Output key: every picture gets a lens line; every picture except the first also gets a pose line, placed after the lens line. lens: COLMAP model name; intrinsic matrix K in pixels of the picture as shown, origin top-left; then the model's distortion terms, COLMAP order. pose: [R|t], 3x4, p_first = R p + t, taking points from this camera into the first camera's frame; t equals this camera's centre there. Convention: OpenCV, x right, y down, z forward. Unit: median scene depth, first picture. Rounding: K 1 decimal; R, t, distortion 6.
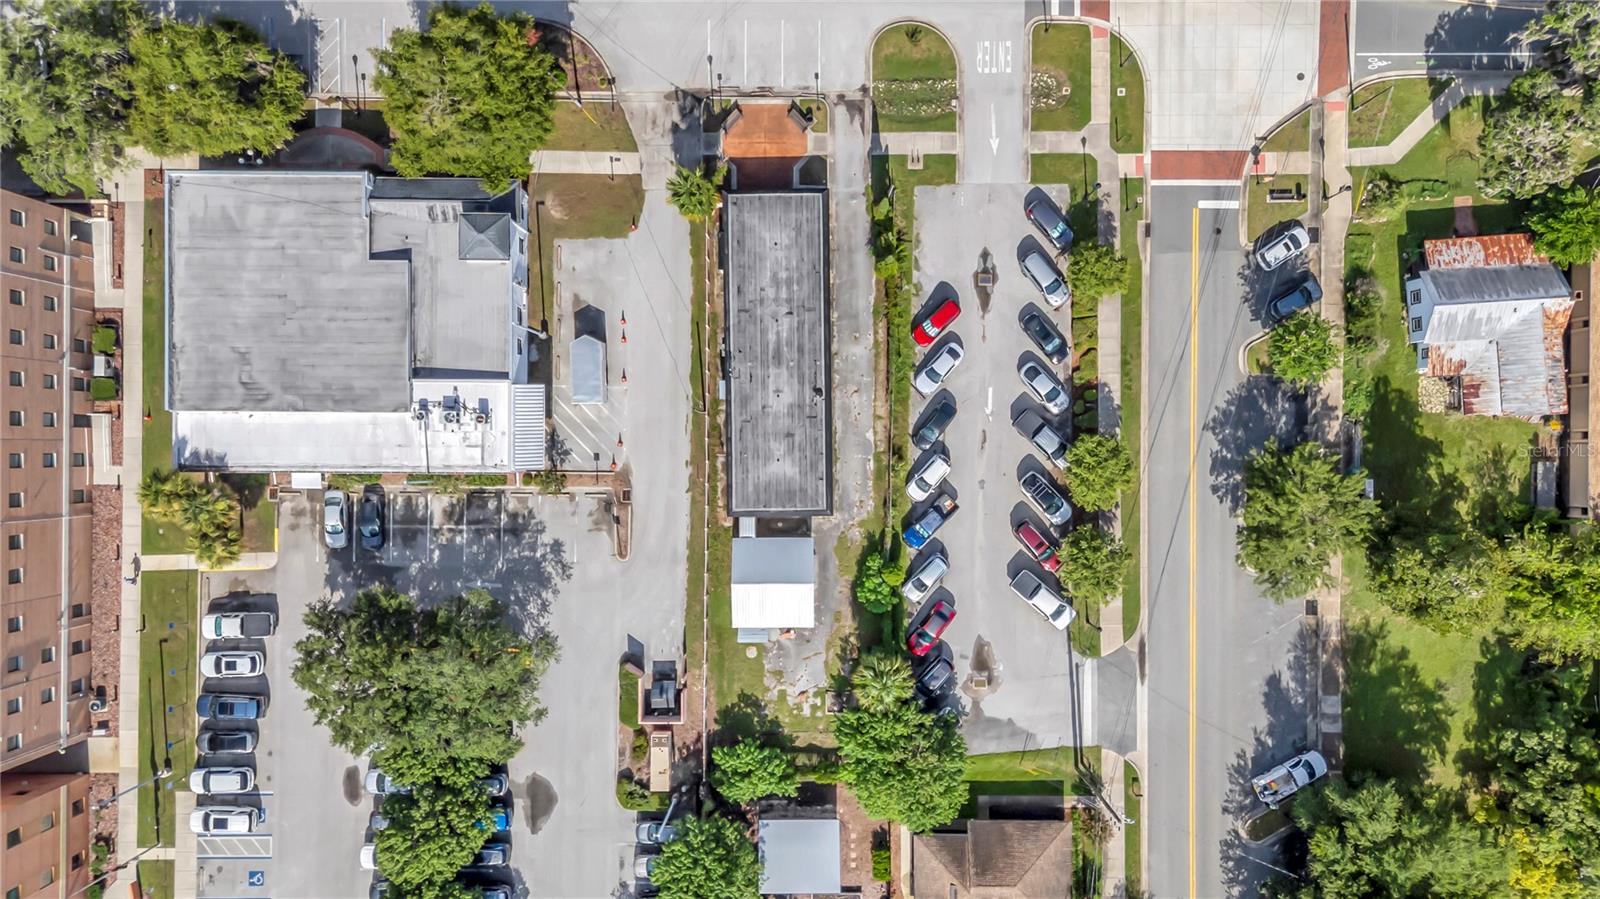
lens RADIAL K [[1168.6, 0, 807.5], [0, 1168.6, 457.2], [0, 0, 1]] dist [0.070959, -0.077565]
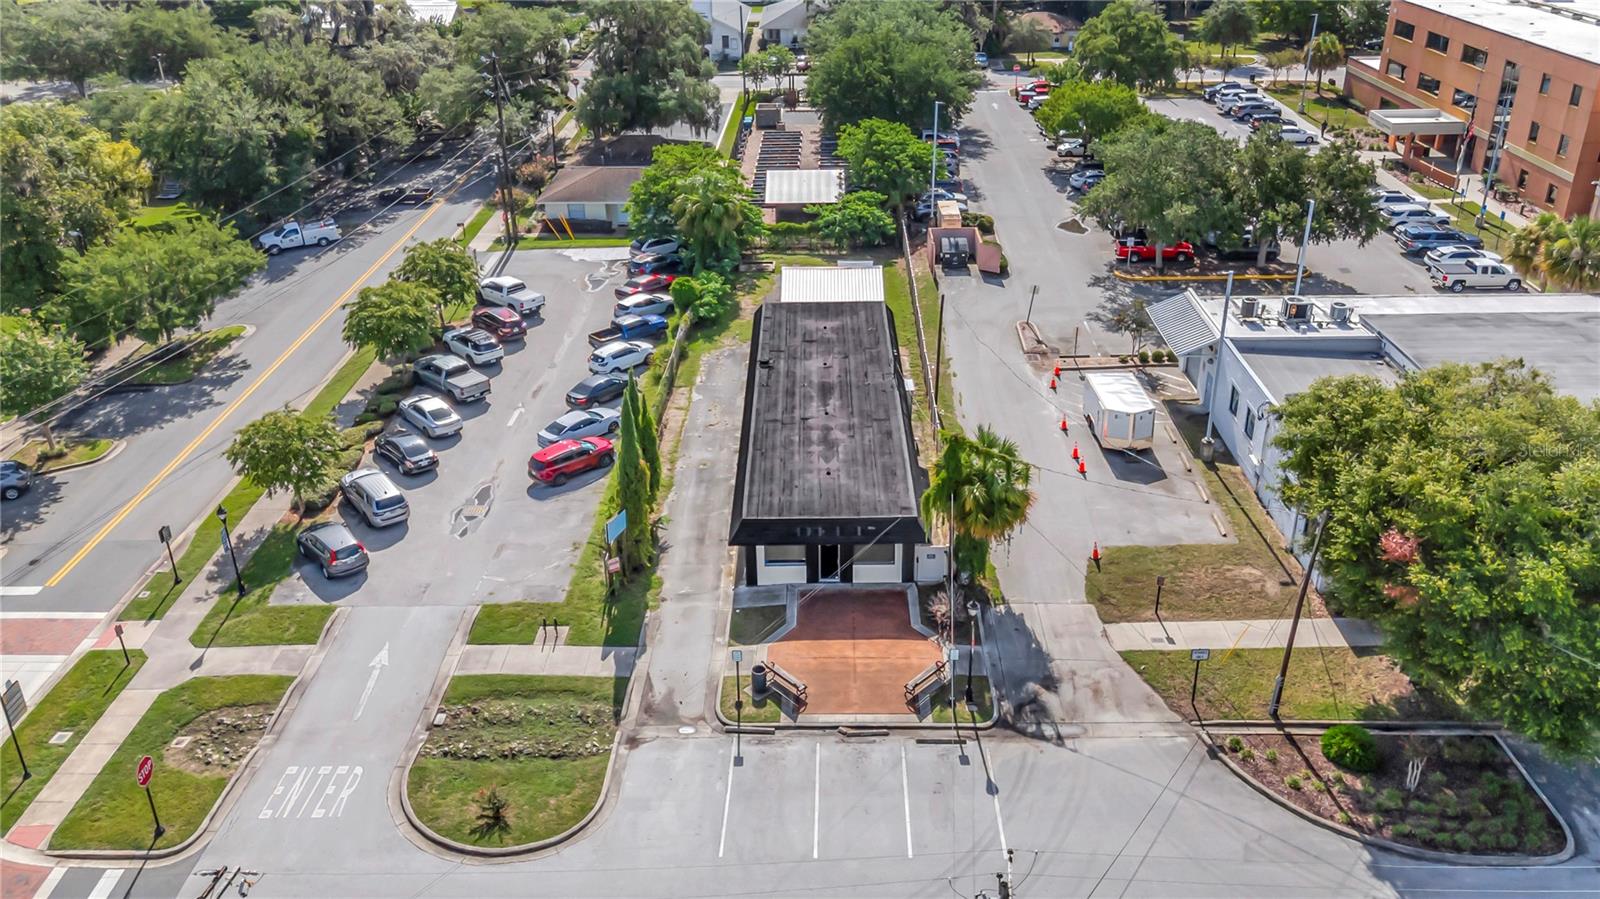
lens RADIAL K [[1178.1, 0, 802.4], [0, 1178.1, 395.2], [0, 0, 1]] dist [0.063089, -0.060091]
pose [[-0.999401, 0.018471, 0.029253, -0.031020], [0.017939, -0.446318, 0.894695, -0.657167], [0.029582, 0.894684, 0.445719, 0.692550]]
